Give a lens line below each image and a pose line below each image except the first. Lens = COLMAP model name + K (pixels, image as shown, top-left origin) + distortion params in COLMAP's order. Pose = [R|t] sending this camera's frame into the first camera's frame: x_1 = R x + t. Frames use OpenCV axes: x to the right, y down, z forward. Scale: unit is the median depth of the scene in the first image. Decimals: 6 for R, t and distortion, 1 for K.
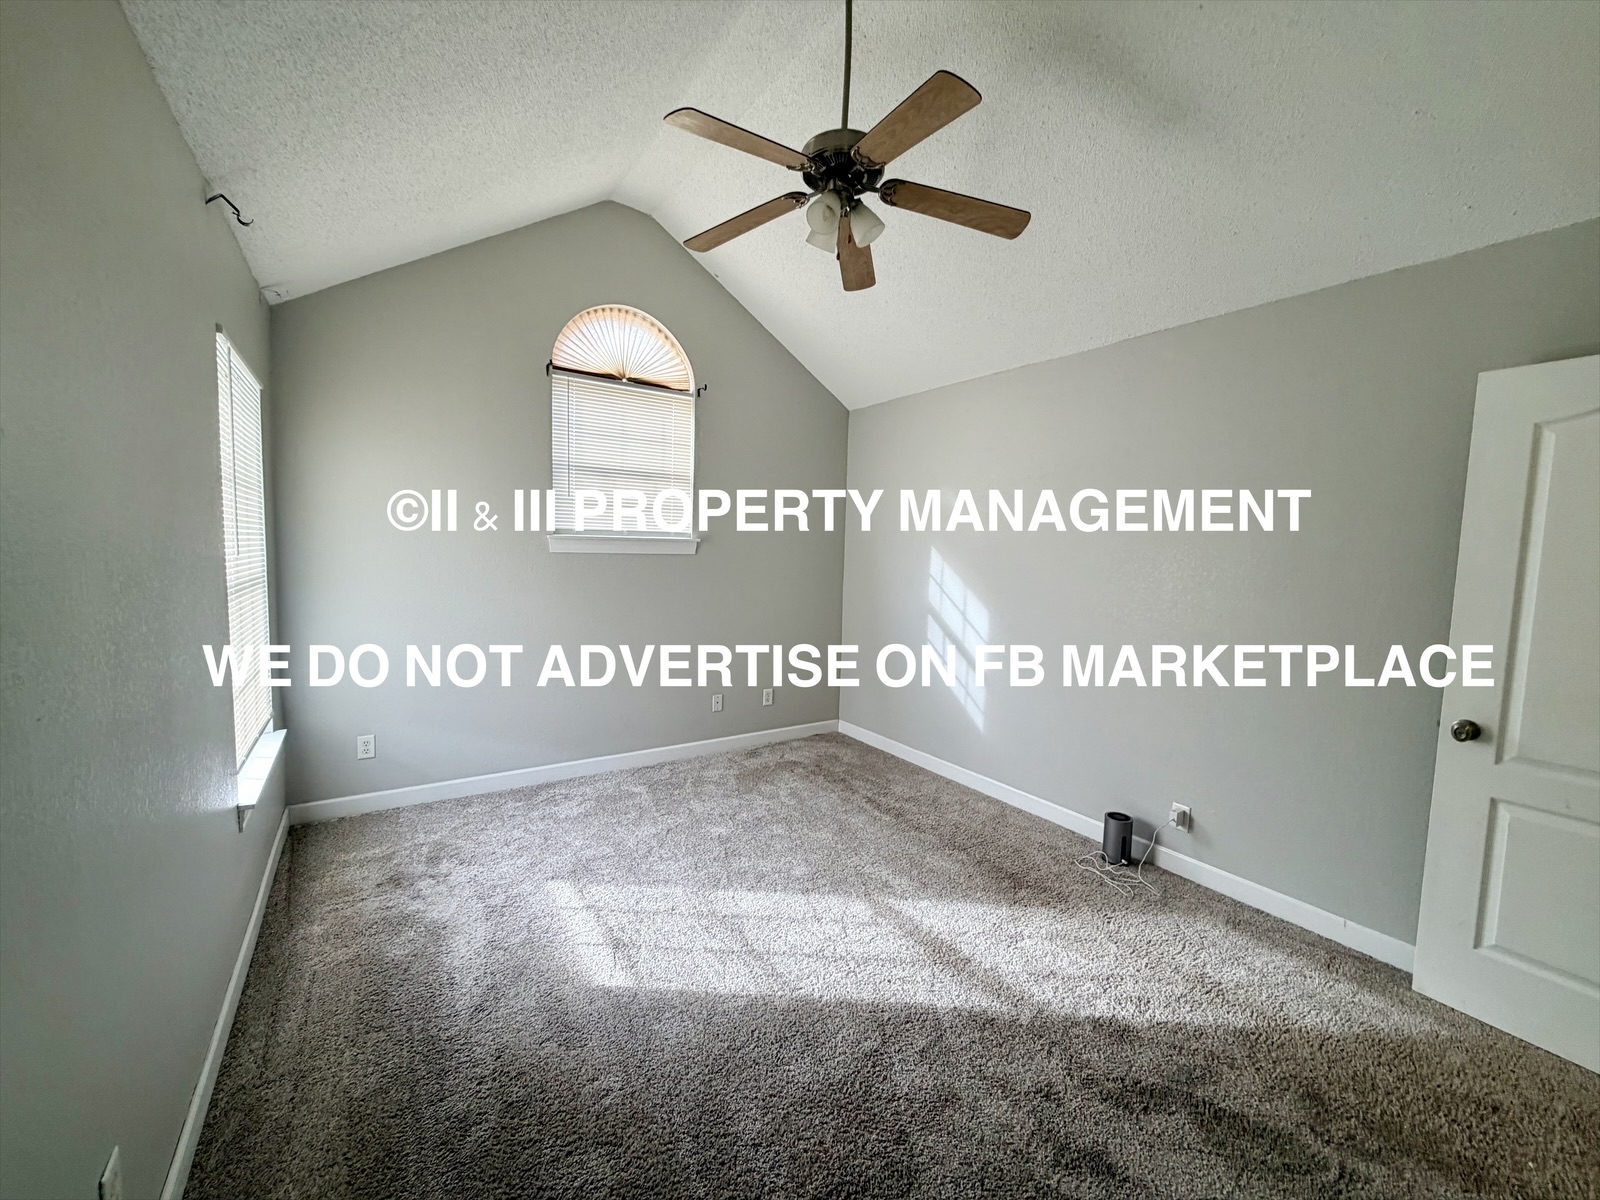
lens RADIAL K [[637.8, 0, 800.4], [0, 637.8, 602.1], [0, 0, 1]] dist [0.000854, -0.000784]
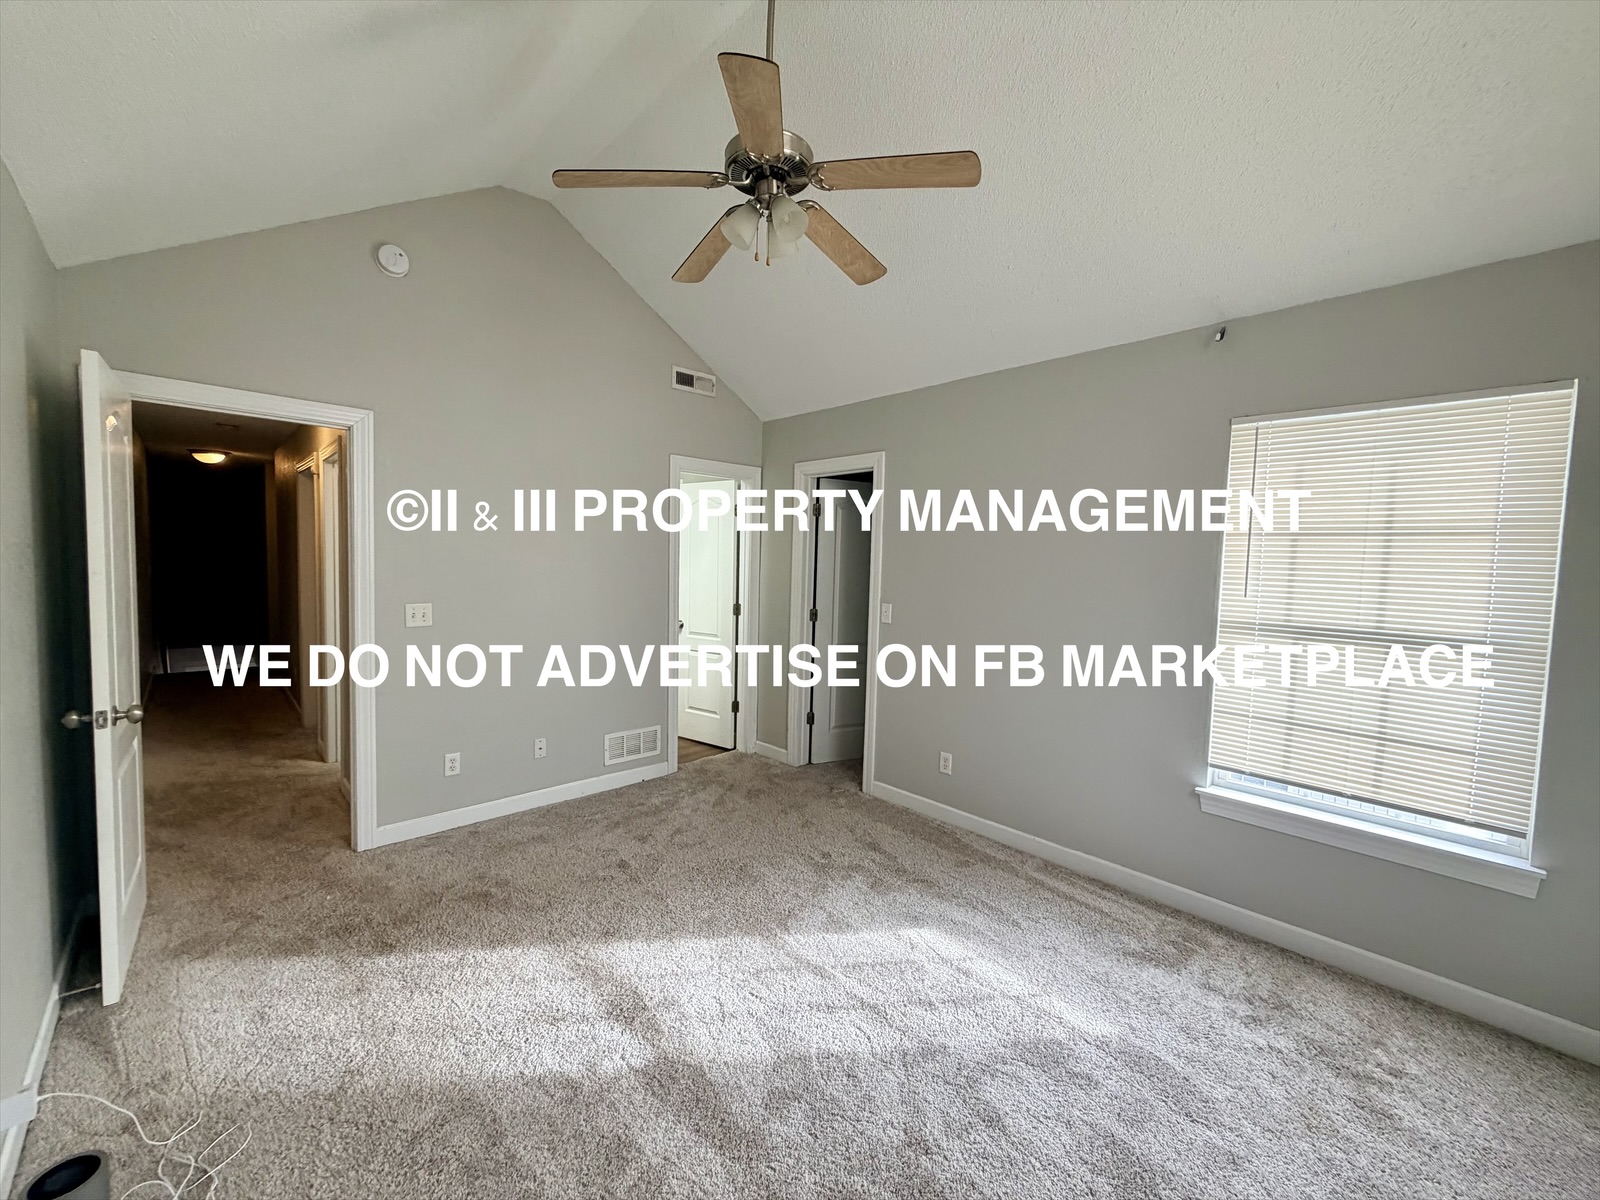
lens RADIAL K [[637.8, 0, 798.3], [0, 637.8, 601.2], [0, 0, 1]] dist [0.000854, -0.000784]
pose [[-0.980611, -0.039682, -0.191904, 0.169000], [-0.065130, 0.989610, 0.128178, -0.164892], [0.184824, 0.138192, -0.973007, 1.943027]]
